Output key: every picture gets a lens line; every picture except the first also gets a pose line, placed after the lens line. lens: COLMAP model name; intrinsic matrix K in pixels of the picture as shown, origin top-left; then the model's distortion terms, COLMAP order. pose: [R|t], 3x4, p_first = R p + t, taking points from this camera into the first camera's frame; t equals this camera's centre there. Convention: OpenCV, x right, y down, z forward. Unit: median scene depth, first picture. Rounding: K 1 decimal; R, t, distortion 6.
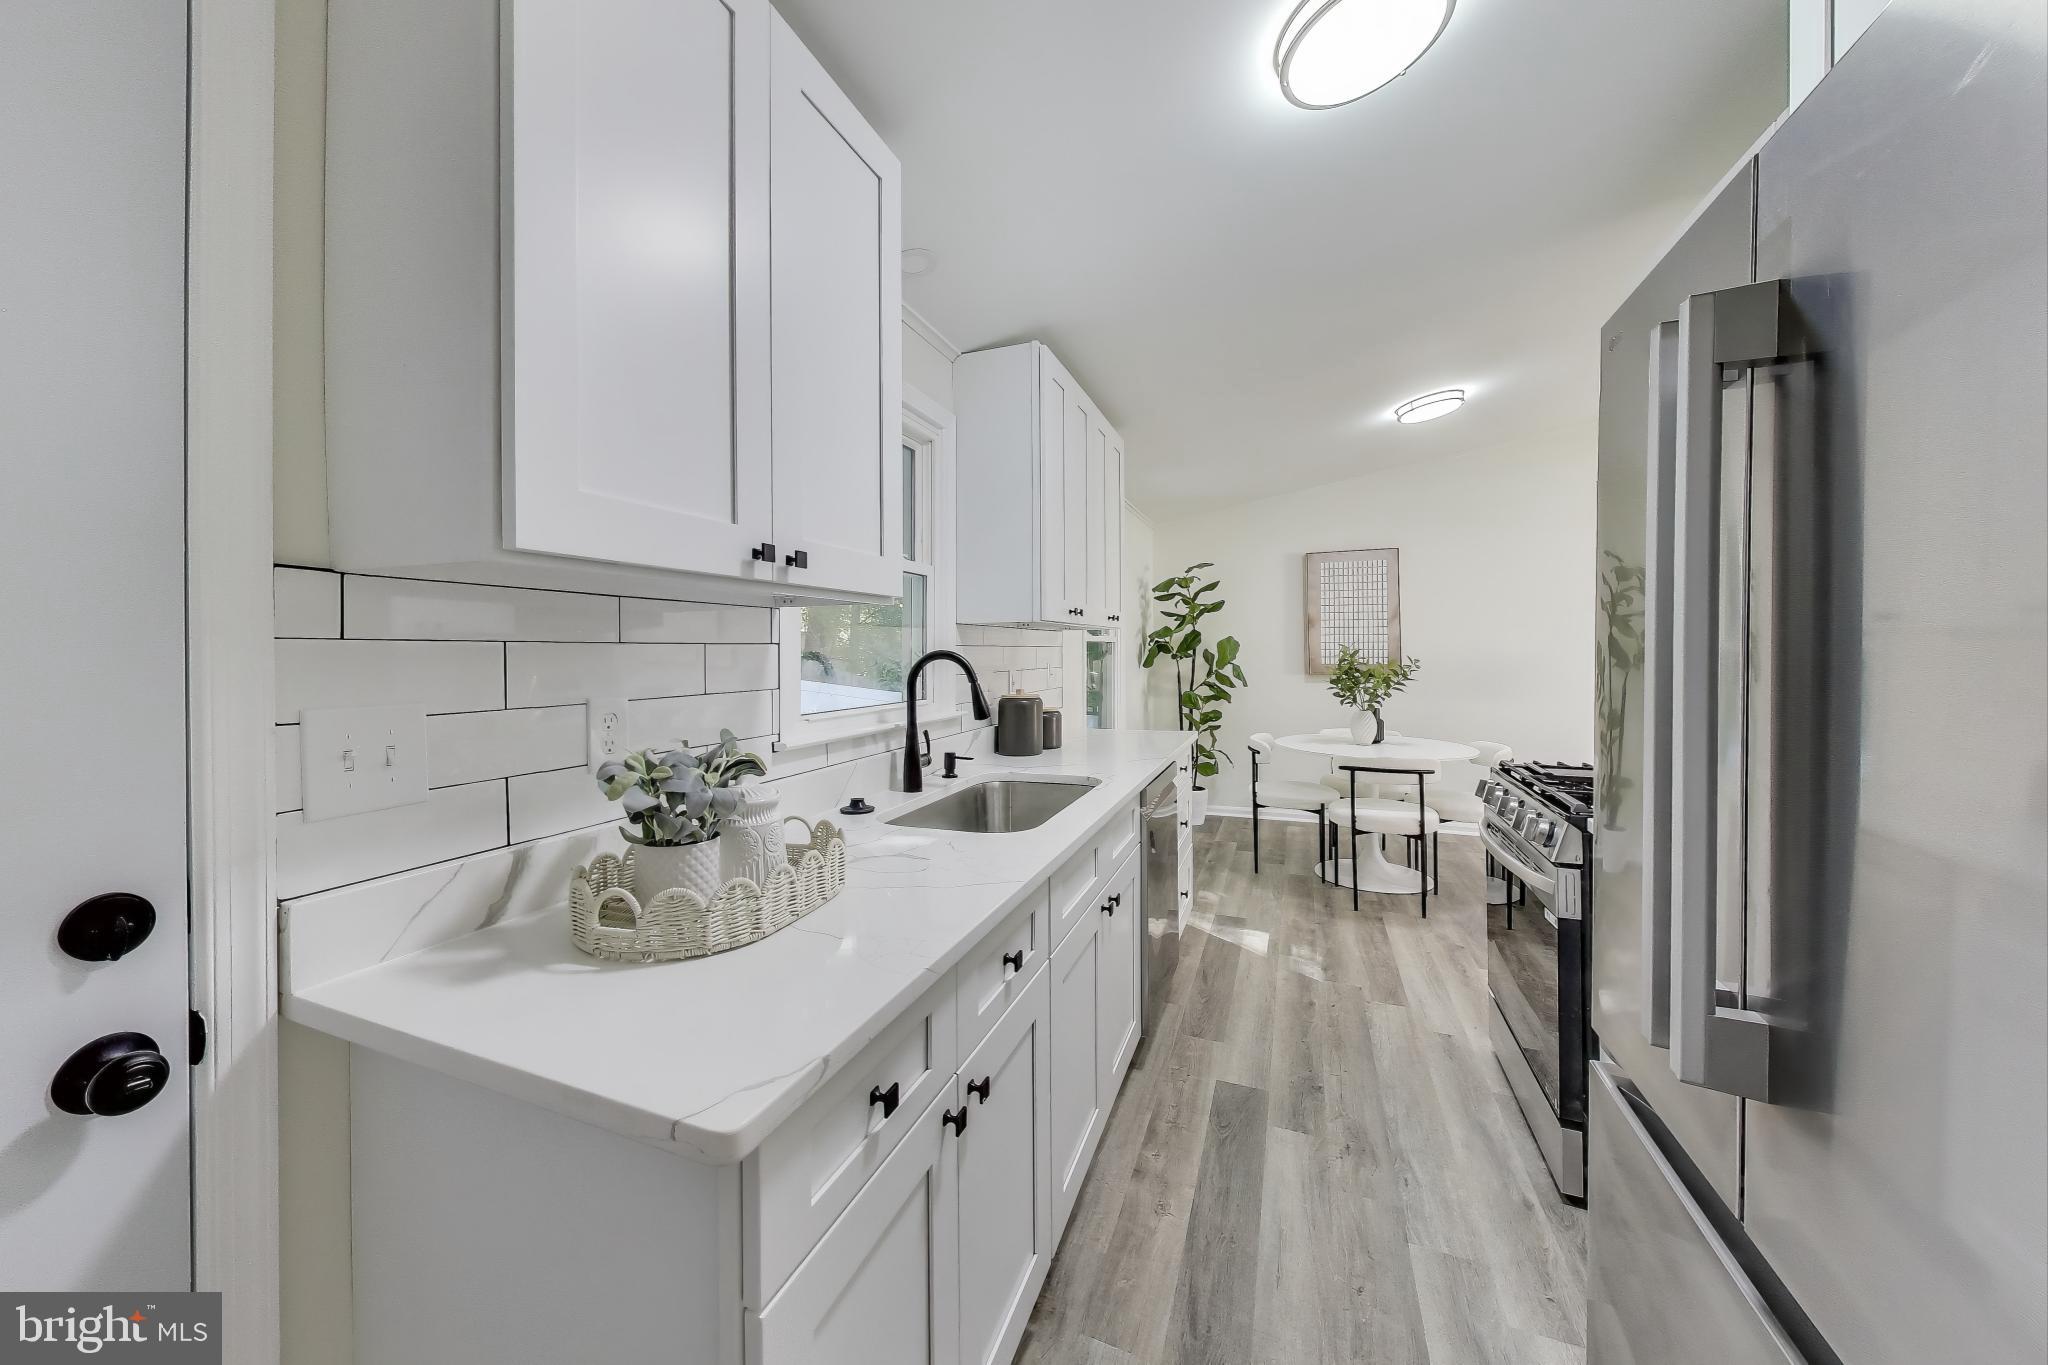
lens RADIAL K [[779.1, 0, 1031.4], [0, 779.1, 648.6], [0, 0, 1]] dist [-0.000083, -0.000007]
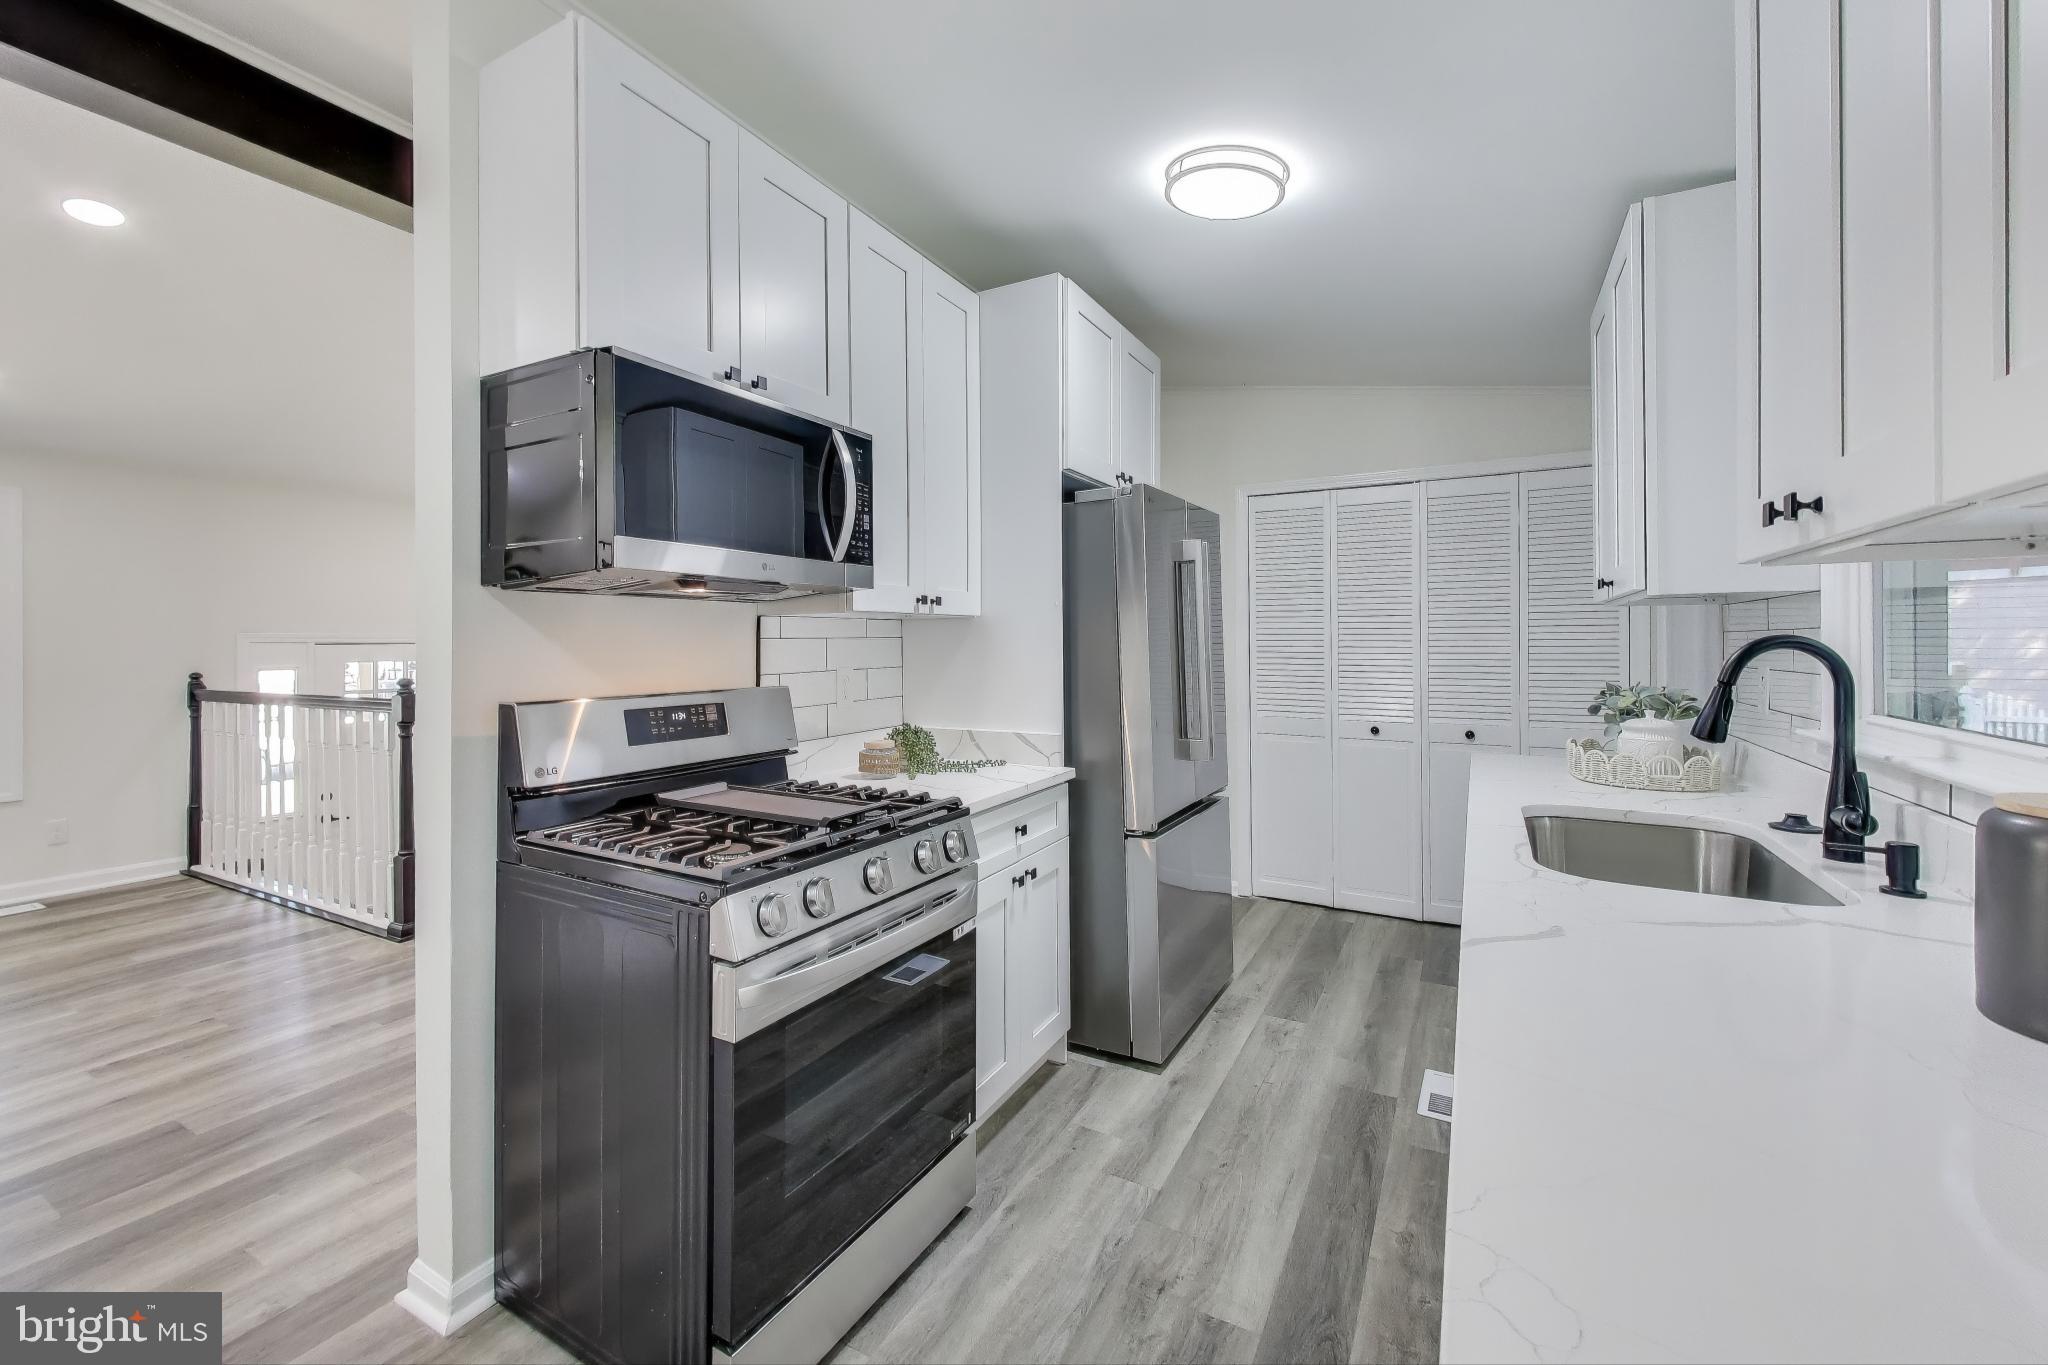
lens RADIAL K [[829.8, 0, 1031.2], [0, 829.8, 636.1], [0, 0, 1]] dist [0.002851, 0.000241]
pose [[-0.987526, 0.004341, 0.157397, 0.422784], [0.004142, 0.999990, -0.001589, -0.002135], [-0.157402, -0.000917, -0.987534, 1.928826]]
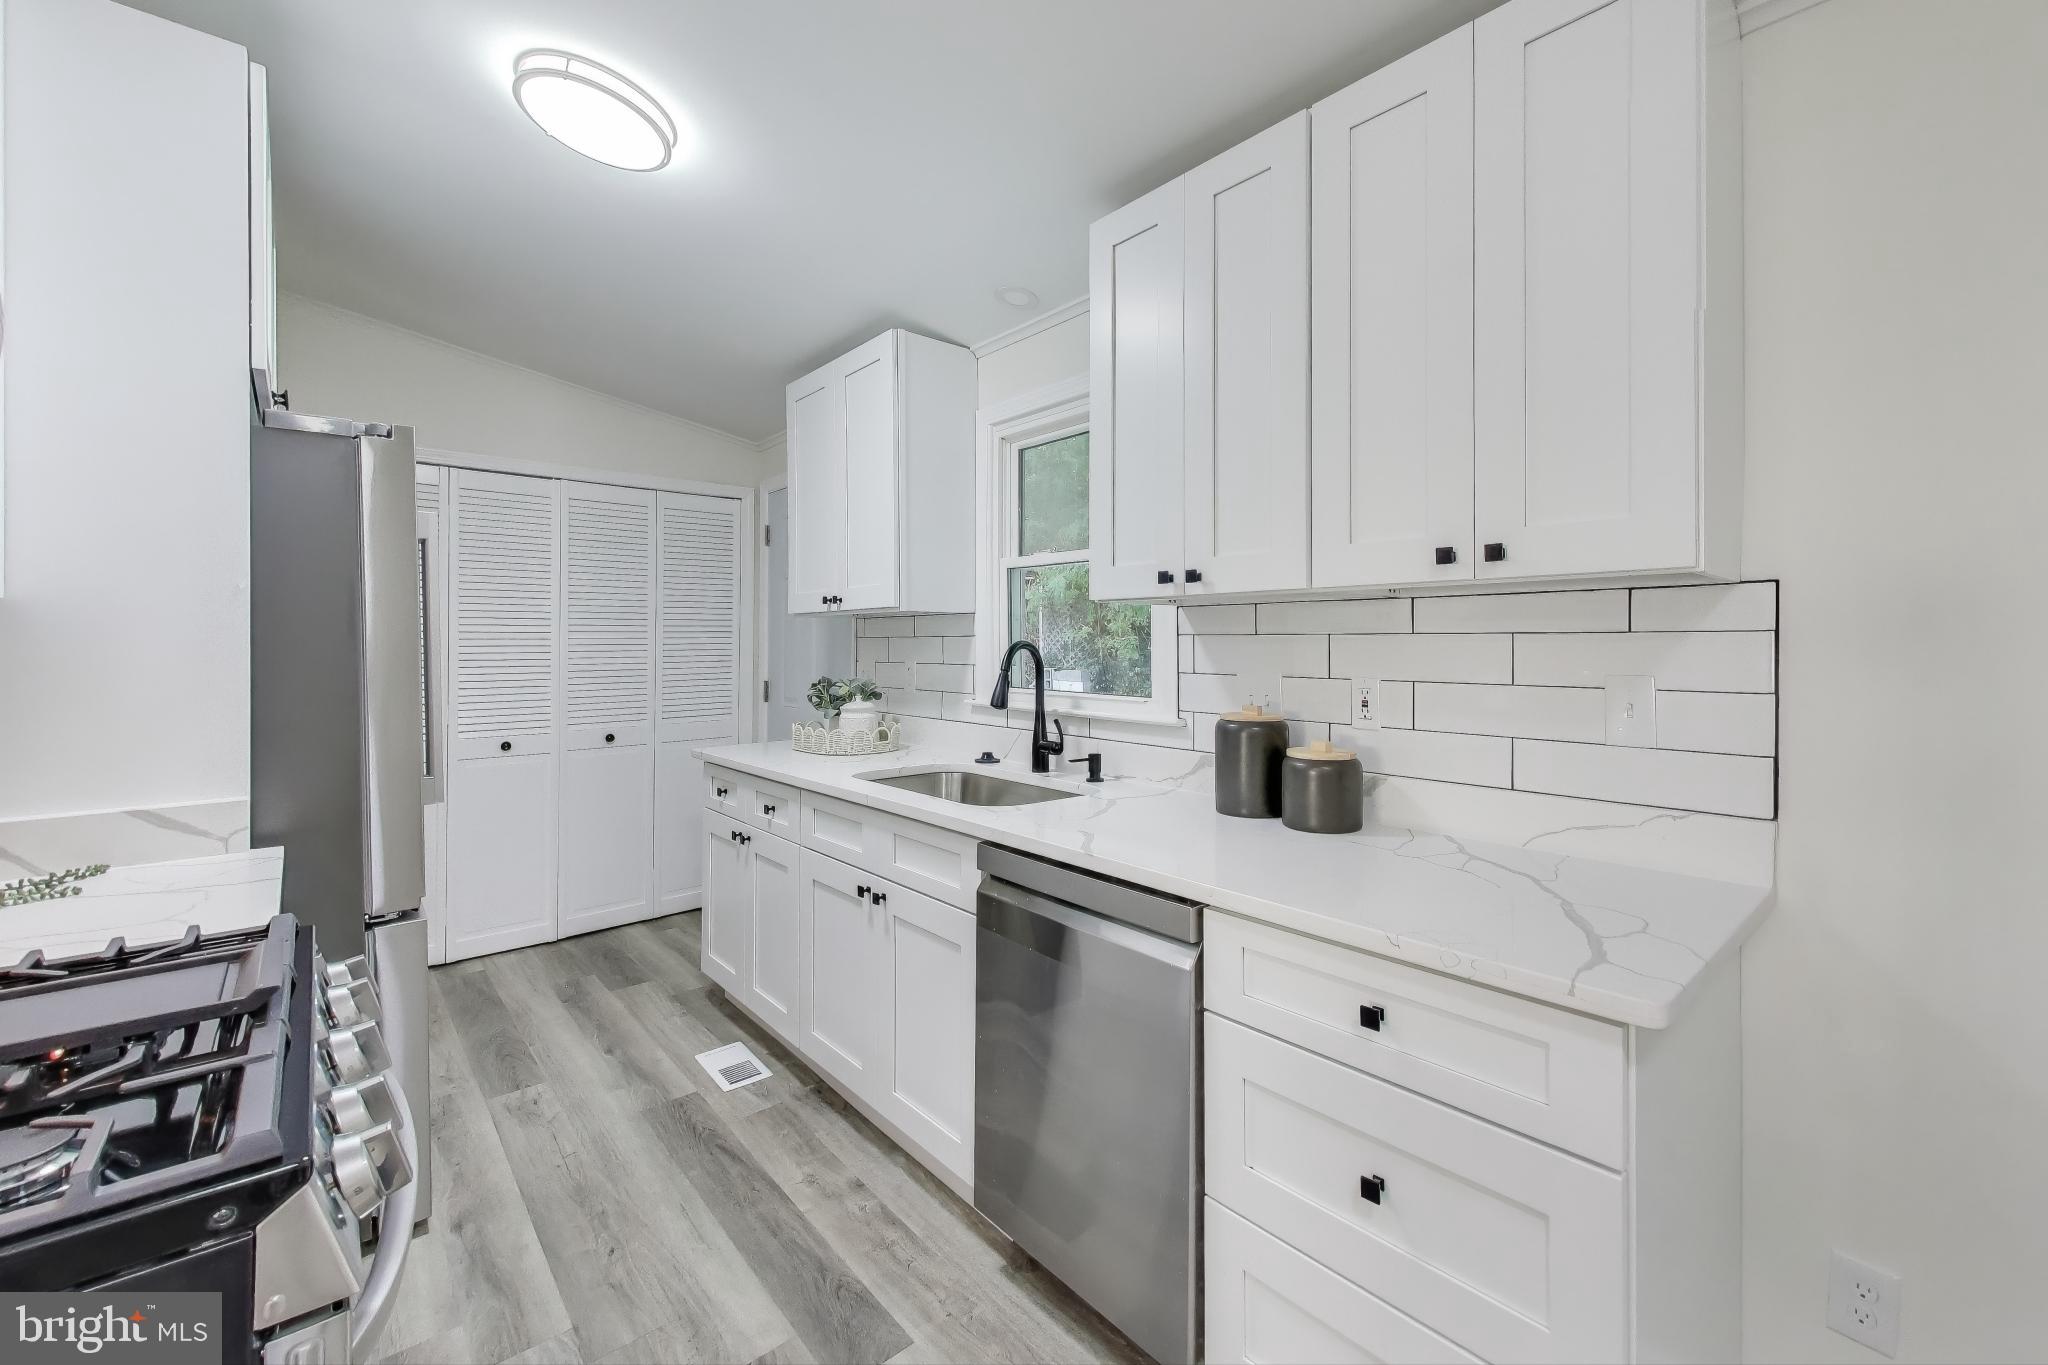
lens RADIAL K [[829.8, 0, 1031.2], [0, 829.8, 636.1], [0, 0, 1]] dist [0.002851, 0.000241]
pose [[-0.507726, 0.001527, -0.861517, 0.911634], [0.007245, 0.999971, -0.002498, -0.001450], [0.861488, -0.007510, -0.507722, 1.710028]]
